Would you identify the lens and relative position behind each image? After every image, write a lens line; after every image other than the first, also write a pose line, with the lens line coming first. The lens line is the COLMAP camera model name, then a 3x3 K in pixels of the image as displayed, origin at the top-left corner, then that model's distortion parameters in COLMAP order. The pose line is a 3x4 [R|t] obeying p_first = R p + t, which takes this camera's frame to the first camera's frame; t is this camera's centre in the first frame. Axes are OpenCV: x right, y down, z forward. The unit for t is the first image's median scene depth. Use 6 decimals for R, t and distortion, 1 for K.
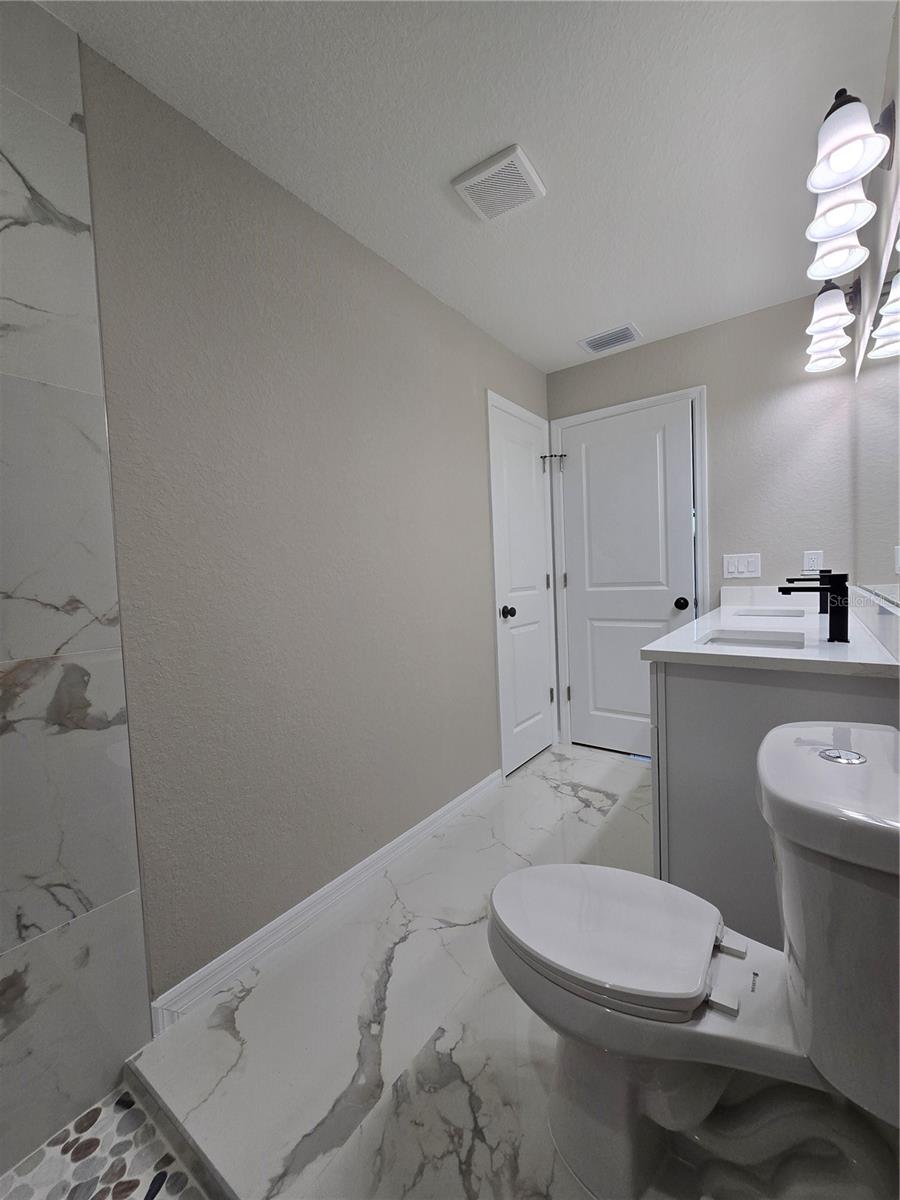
lens RADIAL K [[493.8, 0, 450.0], [0, 493.8, 600.0], [0, 0, 1]] dist [-0.000804, -0.000178]
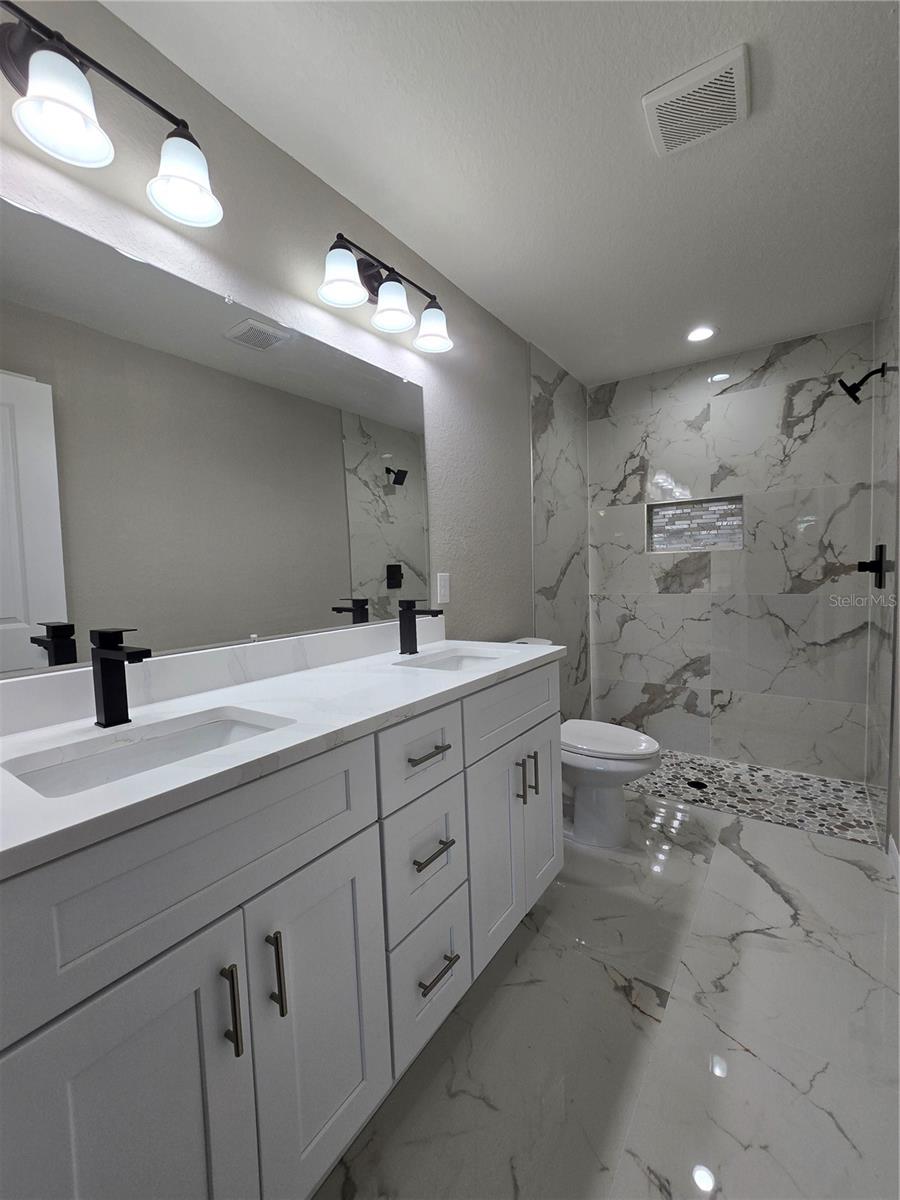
lens RADIAL K [[493.8, 0, 450.0], [0, 493.8, 600.0], [0, 0, 1]] dist [-0.000804, -0.000178]
pose [[-0.997691, 0.067909, -0.000724, 0.689850], [0.067415, 0.991611, 0.110286, -0.174612], [0.008208, 0.109982, -0.993900, 2.286261]]
